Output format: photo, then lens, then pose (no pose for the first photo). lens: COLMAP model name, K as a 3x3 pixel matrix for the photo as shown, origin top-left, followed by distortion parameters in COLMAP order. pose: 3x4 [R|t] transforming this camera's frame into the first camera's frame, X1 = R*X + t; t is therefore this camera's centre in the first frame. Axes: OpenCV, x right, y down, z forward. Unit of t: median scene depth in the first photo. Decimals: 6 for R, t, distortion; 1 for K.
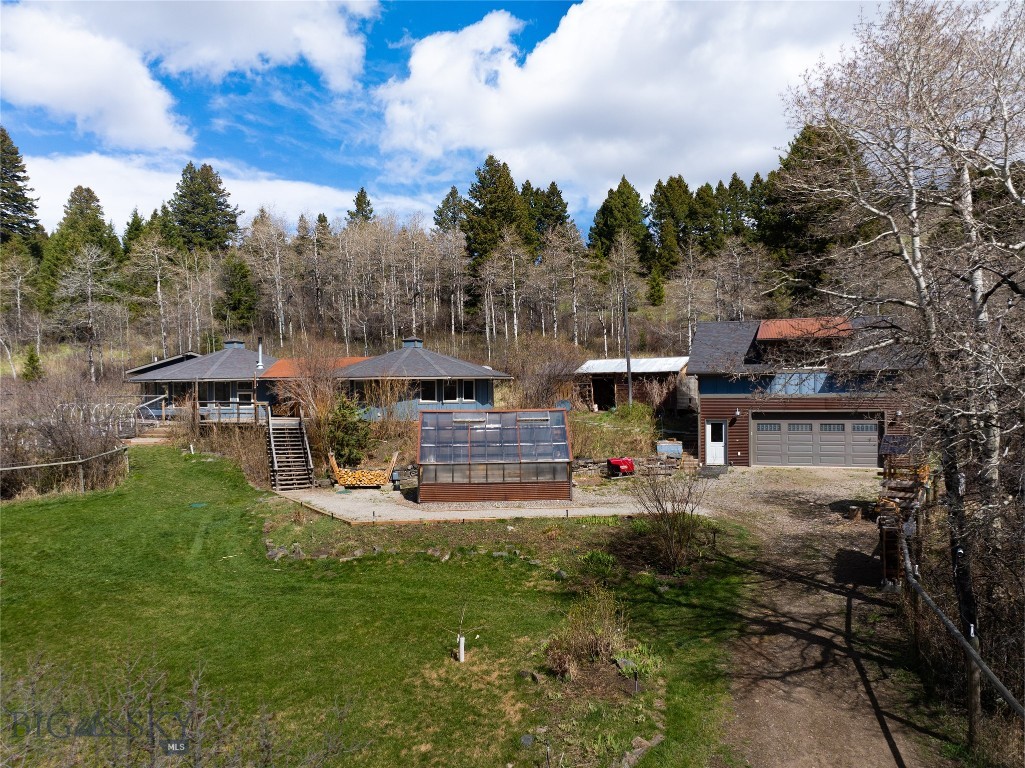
lens RADIAL K [[734.5, 0, 513.6], [0, 734.5, 405.1], [0, 0, 1]] dist [-0.045280, 0.003494]
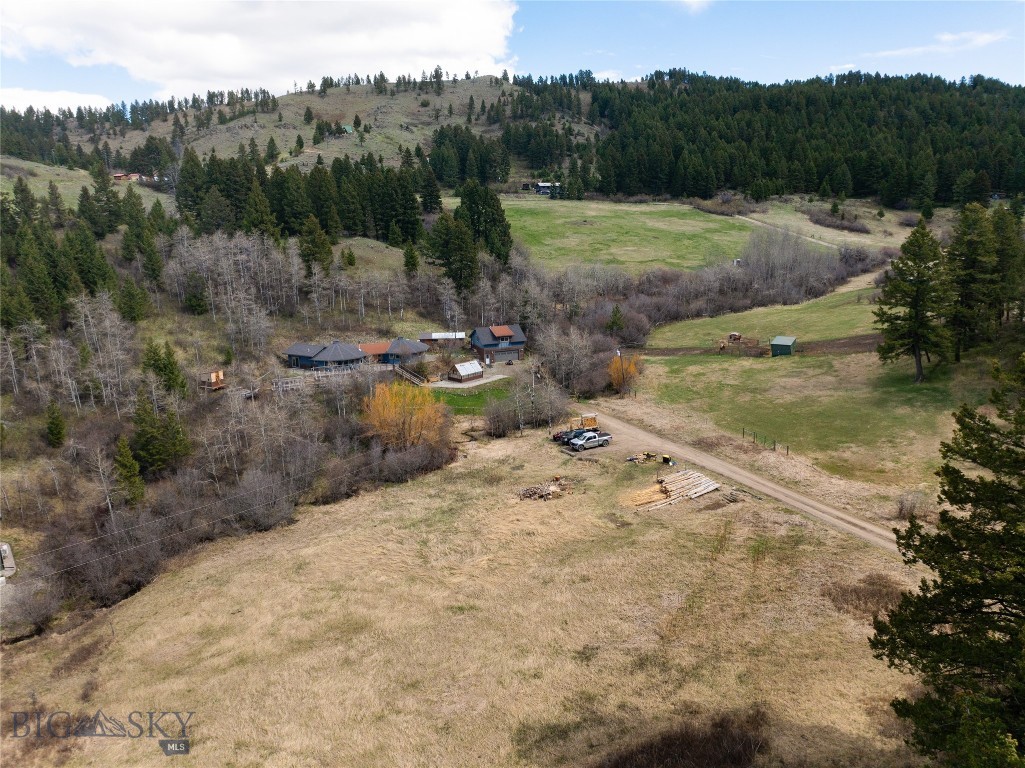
lens RADIAL K [[719.6, 0, 516.0], [0, 719.6, 380.8], [0, 0, 1]] dist [-0.041100, 0.006731]
pose [[0.732357, -0.163334, 0.661041, -2.261015], [0.015580, 0.974570, 0.223542, -0.713294], [-0.680743, -0.153413, 0.716278, -2.052163]]
